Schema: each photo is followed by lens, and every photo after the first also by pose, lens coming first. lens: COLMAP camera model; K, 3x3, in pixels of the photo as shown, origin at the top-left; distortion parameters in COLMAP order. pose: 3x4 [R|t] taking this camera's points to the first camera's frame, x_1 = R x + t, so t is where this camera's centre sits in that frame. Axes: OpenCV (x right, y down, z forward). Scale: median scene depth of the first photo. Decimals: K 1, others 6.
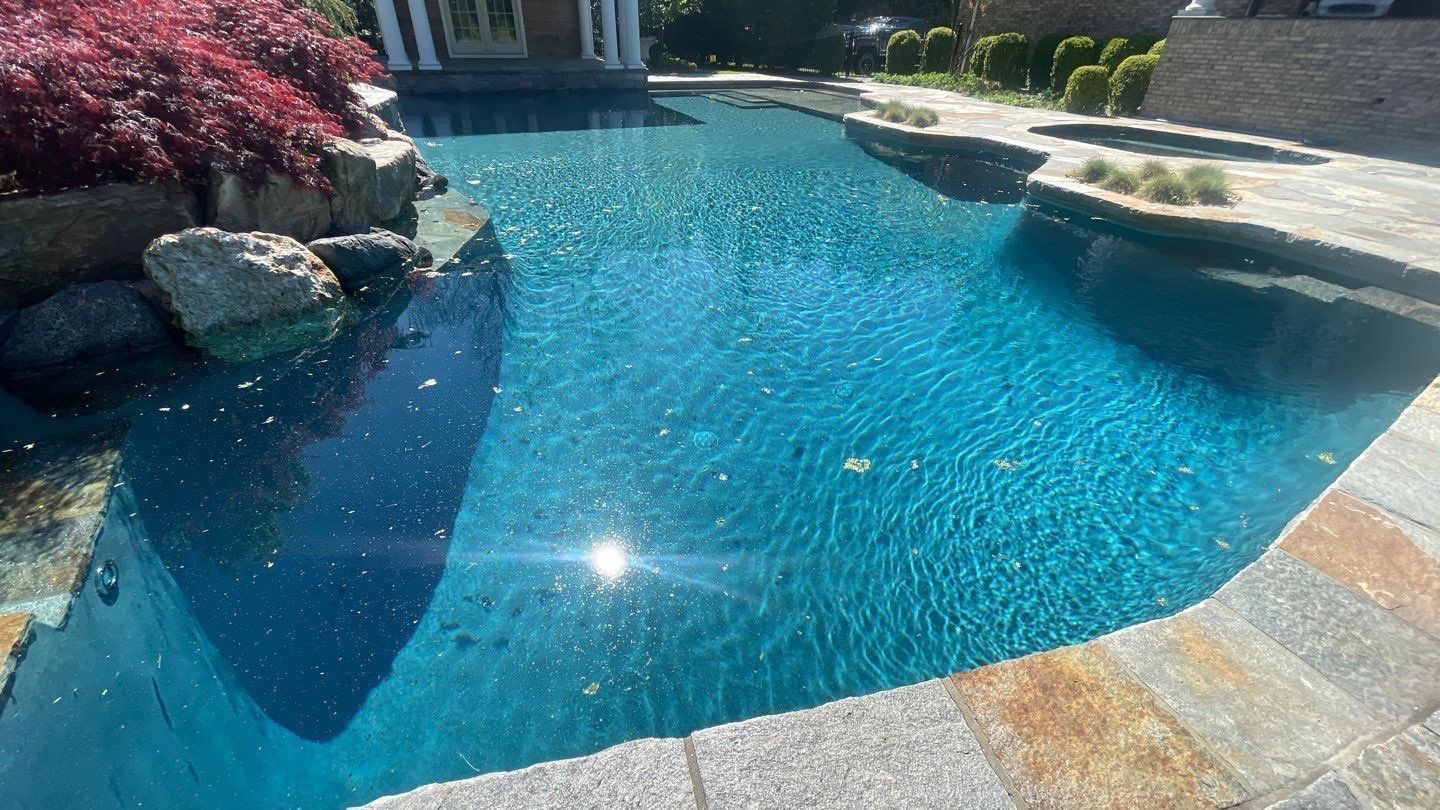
lens RADIAL K [[590.7, 0, 720.0], [0, 590.7, 405.0], [0, 0, 1]] dist [-0.000074, -0.002611]
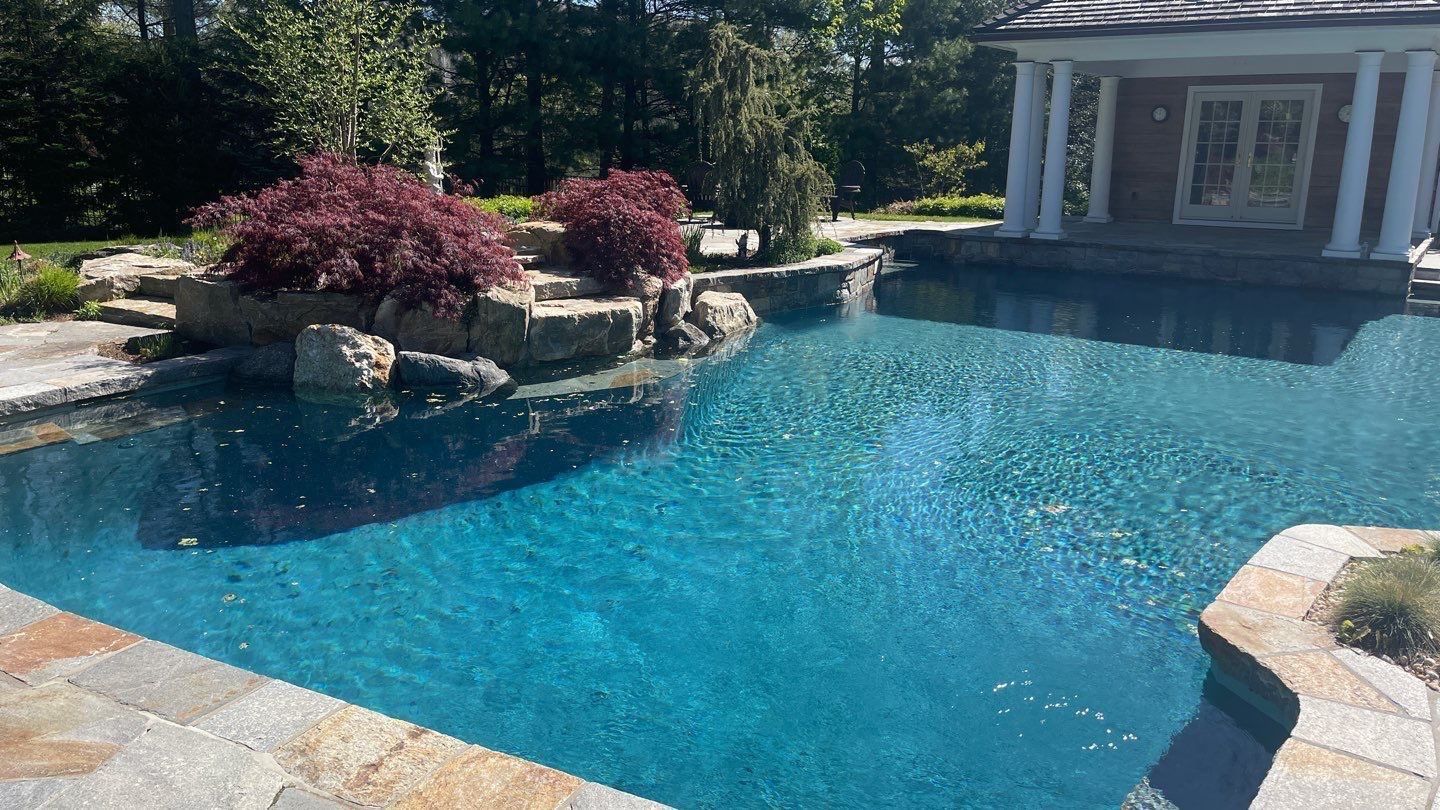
lens RADIAL K [[1097.2, 0, 720.0], [0, 1097.2, 405.0], [0, 0, 1]] dist [0.024854, 0.003294]
pose [[0.490683, 0.195026, -0.849232, 1.035488], [-0.475023, 0.876933, -0.073078, -0.188688], [0.730468, 0.439264, 0.522938, 0.155842]]
